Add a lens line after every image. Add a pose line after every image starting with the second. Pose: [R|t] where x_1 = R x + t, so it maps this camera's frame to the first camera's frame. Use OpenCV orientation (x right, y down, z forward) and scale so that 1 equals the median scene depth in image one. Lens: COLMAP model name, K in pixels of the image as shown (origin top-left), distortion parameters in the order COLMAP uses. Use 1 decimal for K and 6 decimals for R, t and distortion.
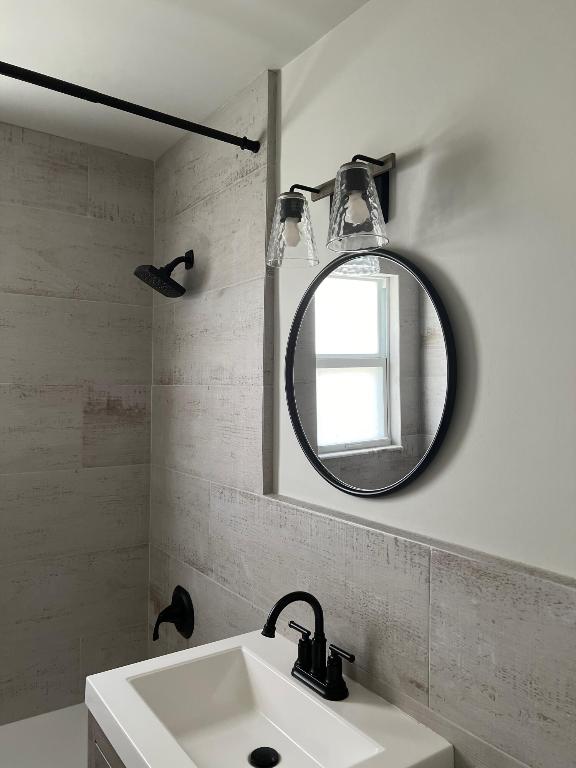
lens RADIAL K [[574.1, 0, 288.0], [0, 574.1, 384.0], [0, 0, 1]] dist [0.047244, -0.061009]
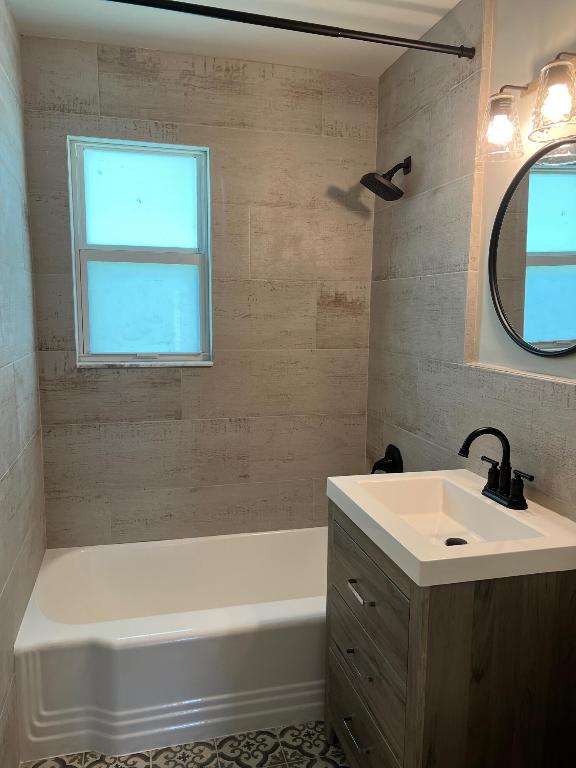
lens RADIAL K [[574.1, 0, 288.0], [0, 574.1, 384.0], [0, 0, 1]] dist [0.047244, -0.061009]
pose [[0.936920, 0.046321, -0.346462, 0.025482], [0.000303, 0.991073, 0.133322, 0.064426], [0.349544, -0.125017, 0.928541, -0.213696]]
